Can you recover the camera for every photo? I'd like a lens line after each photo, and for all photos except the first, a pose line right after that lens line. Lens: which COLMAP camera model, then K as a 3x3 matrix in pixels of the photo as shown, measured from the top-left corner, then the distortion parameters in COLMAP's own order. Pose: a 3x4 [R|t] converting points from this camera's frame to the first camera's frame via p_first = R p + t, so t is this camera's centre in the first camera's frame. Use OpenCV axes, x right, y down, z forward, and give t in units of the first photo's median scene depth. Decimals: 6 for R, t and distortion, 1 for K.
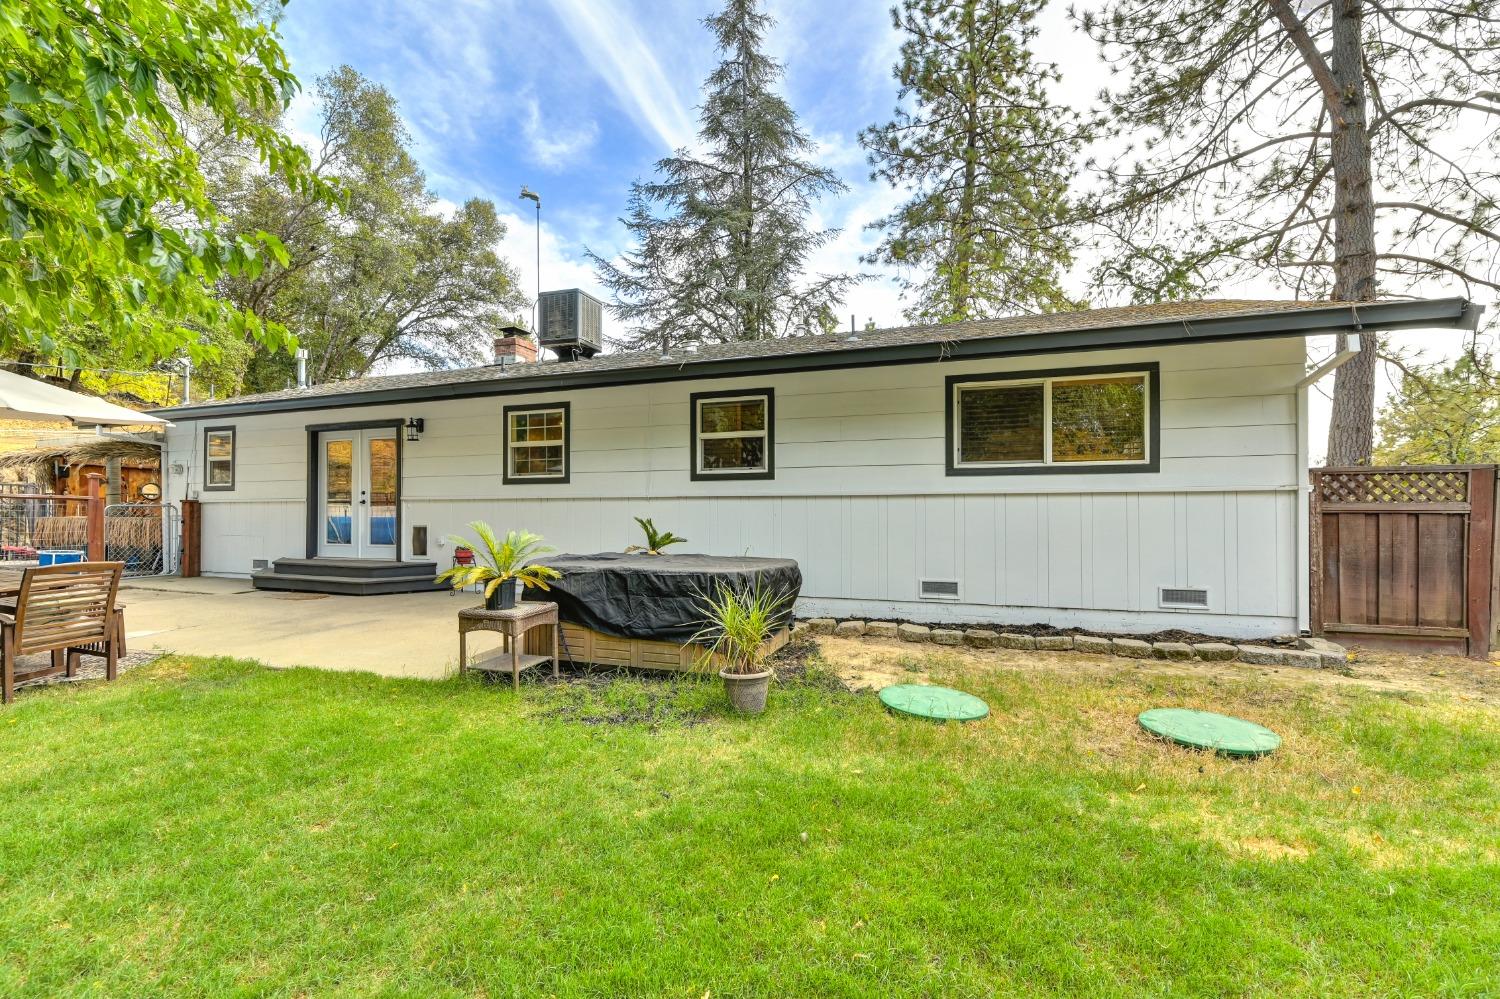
lens RADIAL K [[623.3, 0, 746.7], [0, 623.3, 494.8], [0, 0, 1]] dist [-0.005329, -0.000193]
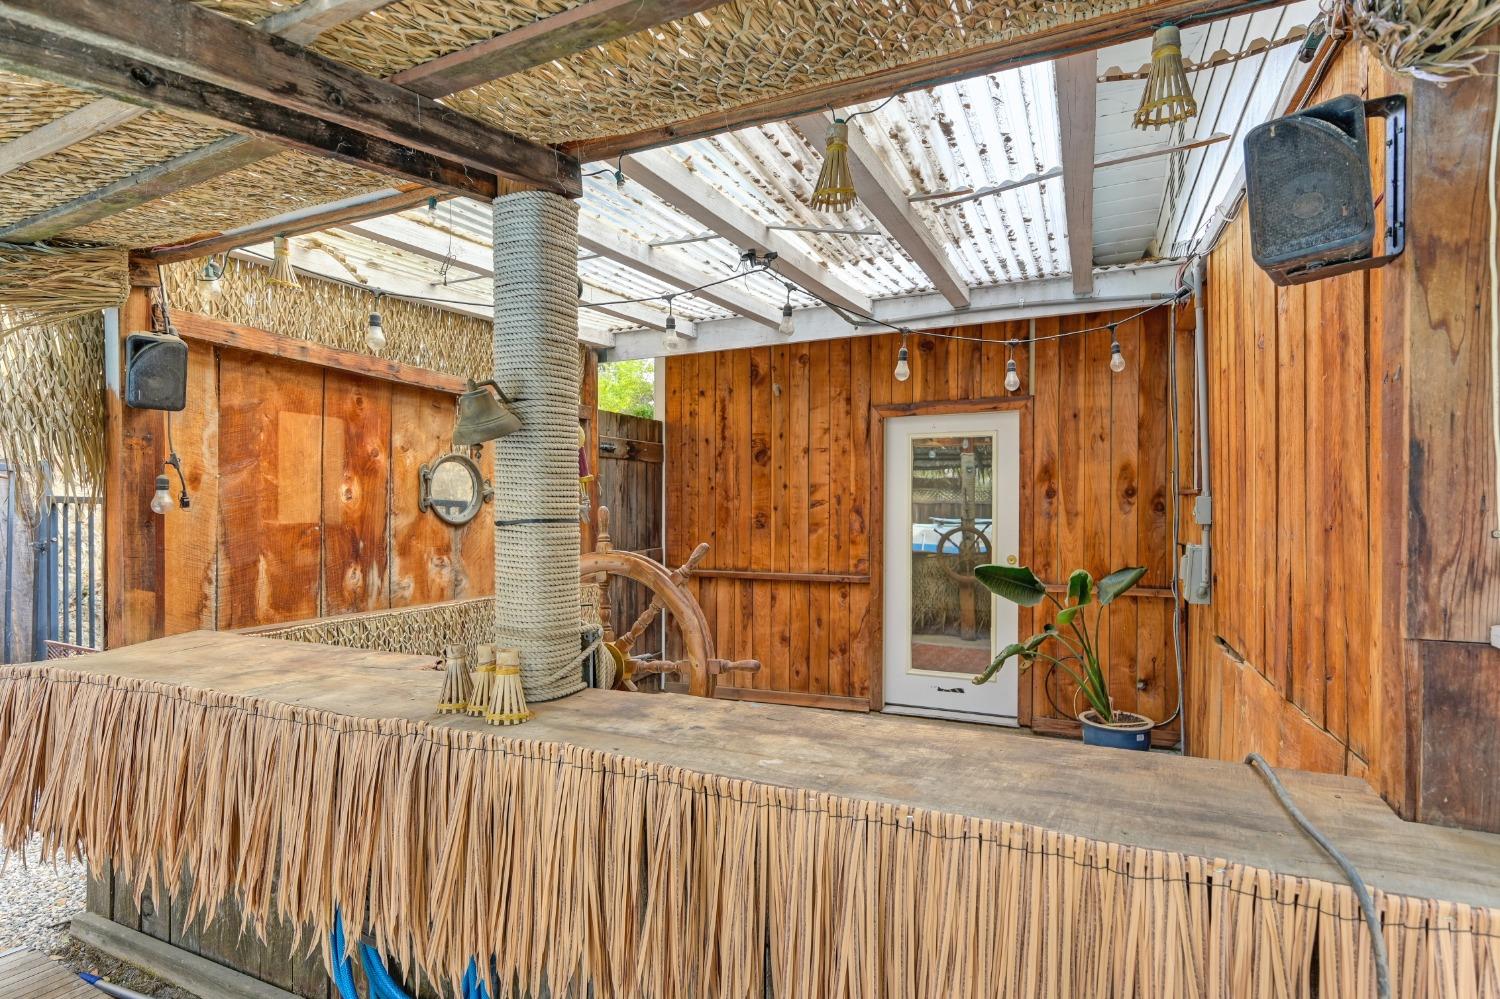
lens RADIAL K [[728.1, 0, 751.3], [0, 728.1, 498.7], [0, 0, 1]] dist [0.000577, 0.000097]
pose [[0.993949, 0.001332, -0.109832, -0.884280], [-0.001855, 0.999987, -0.004659, -0.002049], [0.109824, 0.004834, 0.993939, 0.789186]]
